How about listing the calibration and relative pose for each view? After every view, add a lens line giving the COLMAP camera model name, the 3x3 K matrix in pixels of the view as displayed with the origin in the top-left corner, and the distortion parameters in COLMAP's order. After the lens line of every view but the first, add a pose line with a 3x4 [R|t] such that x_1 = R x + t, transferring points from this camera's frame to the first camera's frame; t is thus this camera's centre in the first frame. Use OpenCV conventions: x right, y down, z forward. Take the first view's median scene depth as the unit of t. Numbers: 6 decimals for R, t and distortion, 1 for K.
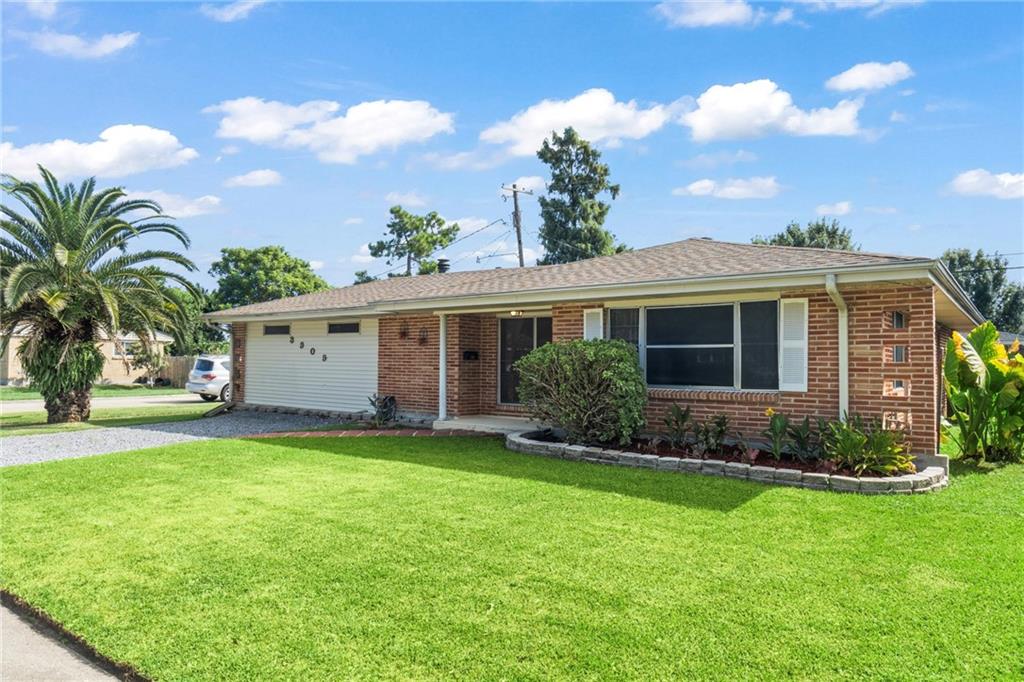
lens RADIAL K [[679.7, 0, 511.7], [0, 679.7, 340.8], [0, 0, 1]] dist [-0.008407, -0.000641]
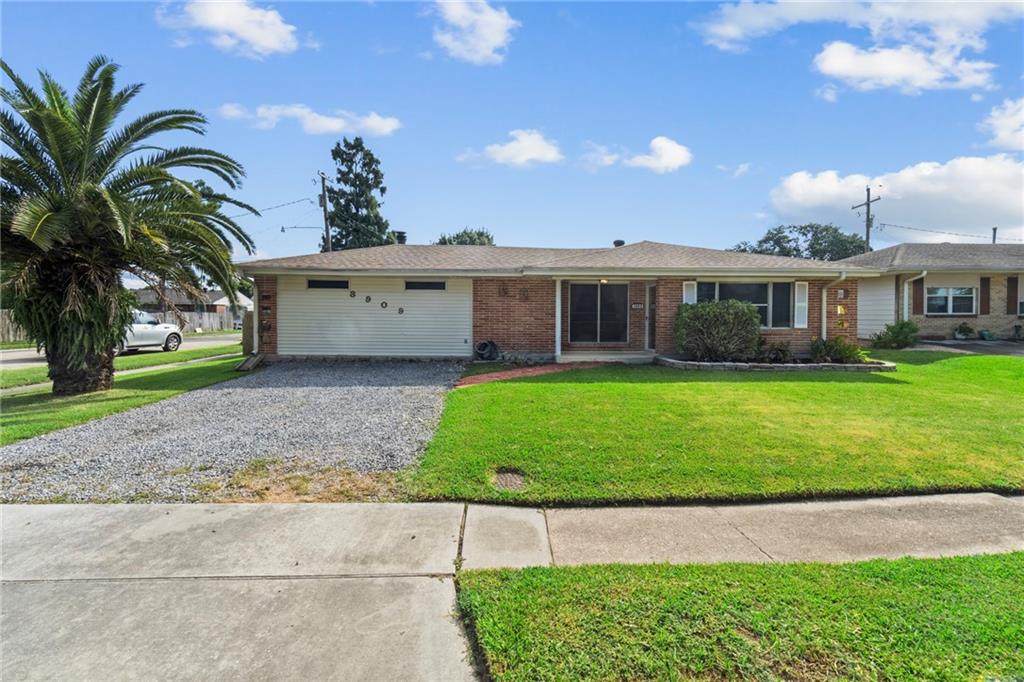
lens RADIAL K [[451.5, 0, 510.2], [0, 451.5, 322.8], [0, 0, 1]] dist [-0.003666, -0.000290]
pose [[0.771739, -0.015595, 0.635749, -0.619161], [-0.017430, 0.998805, 0.045659, 0.007362], [-0.635701, -0.046318, 0.770544, 0.288603]]
